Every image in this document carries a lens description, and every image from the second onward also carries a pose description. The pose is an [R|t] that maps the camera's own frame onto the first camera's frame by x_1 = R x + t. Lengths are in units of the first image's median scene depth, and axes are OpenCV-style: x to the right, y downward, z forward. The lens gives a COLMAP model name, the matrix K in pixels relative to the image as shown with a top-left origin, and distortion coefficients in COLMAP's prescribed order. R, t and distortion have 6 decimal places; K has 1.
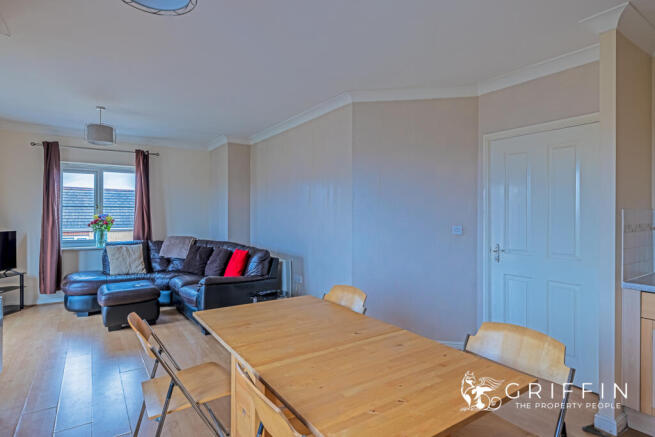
lens RADIAL K [[351.2, 0, 327.5], [0, 351.2, 218.5], [0, 0, 1]] dist [-0.002178, -0.000418]
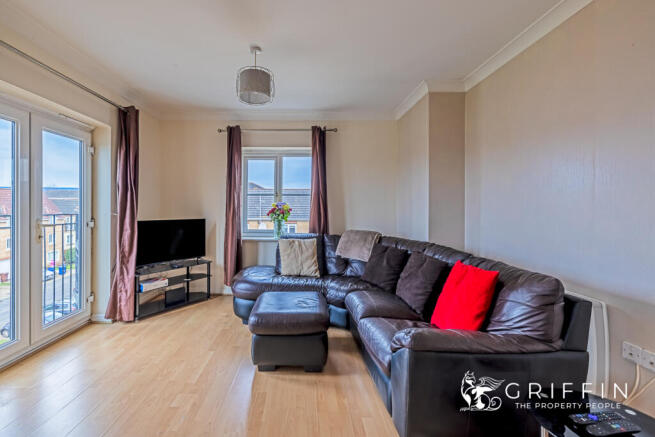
lens RADIAL K [[280.3, 0, 298.4], [0, 280.3, 204.1], [0, 0, 1]] dist [-0.001493, -0.000141]
pose [[0.812792, -0.008060, -0.582499, -0.185939], [-0.009846, 0.999571, -0.027570, 0.011612], [0.582471, 0.028143, 0.812364, 0.452063]]
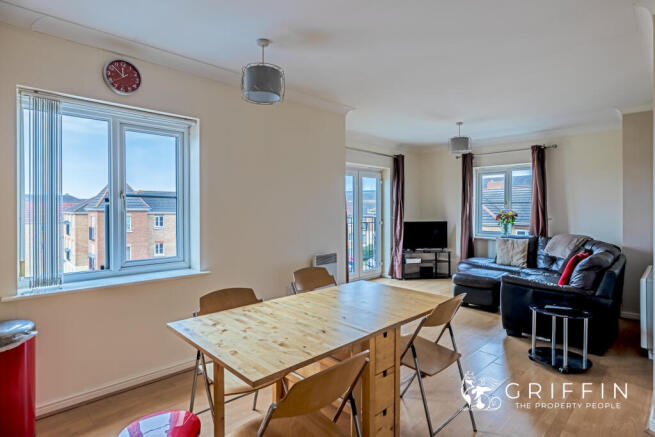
lens RADIAL K [[351.2, 0, 327.5], [0, 351.2, 218.5], [0, 0, 1]] dist [-0.002178, -0.000418]
pose [[0.168952, 0.023109, -0.985353, 0.377532], [-0.014164, 0.999679, 0.021016, 0.000484], [0.985522, 0.010406, 0.169225, 0.256849]]
